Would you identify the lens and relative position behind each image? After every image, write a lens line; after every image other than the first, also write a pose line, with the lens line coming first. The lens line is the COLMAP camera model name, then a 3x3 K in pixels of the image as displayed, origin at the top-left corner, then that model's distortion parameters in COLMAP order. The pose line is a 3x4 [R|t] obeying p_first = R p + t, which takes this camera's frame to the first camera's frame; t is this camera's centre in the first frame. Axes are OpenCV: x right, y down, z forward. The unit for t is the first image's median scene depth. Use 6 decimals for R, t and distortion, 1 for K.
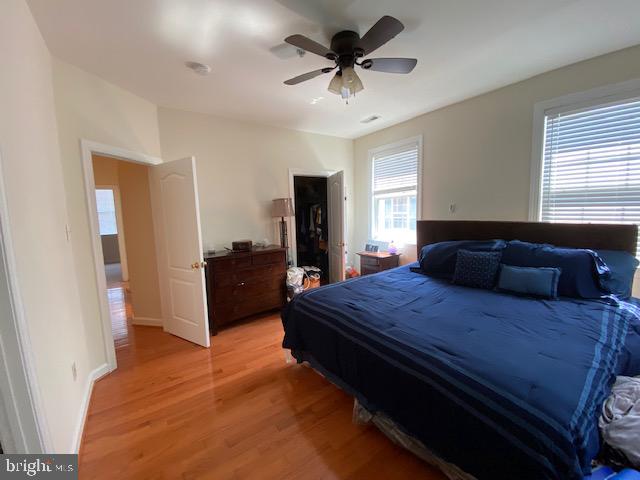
lens RADIAL K [[261.7, 0, 320.0], [0, 261.7, 240.0], [0, 0, 1]] dist [0.031496, -0.023638]
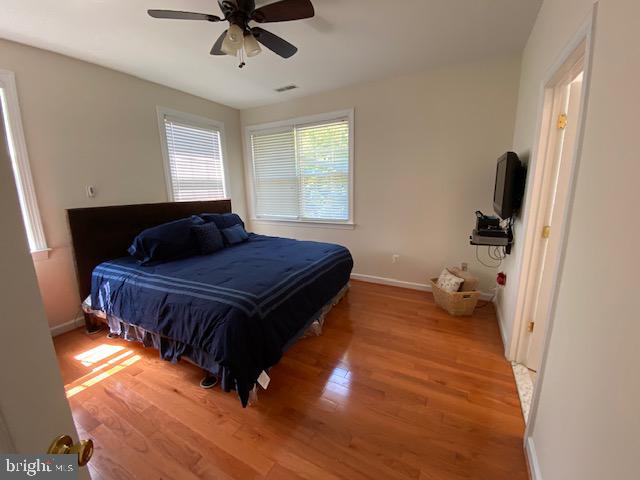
lens RADIAL K [[261.7, 0, 320.0], [0, 261.7, 240.0], [0, 0, 1]] dist [0.031496, -0.023638]
pose [[-0.433901, -0.145187, 0.889185, -0.760538], [0.141707, 0.963649, 0.226495, -0.091221], [-0.889747, 0.224280, -0.397554, 1.039534]]
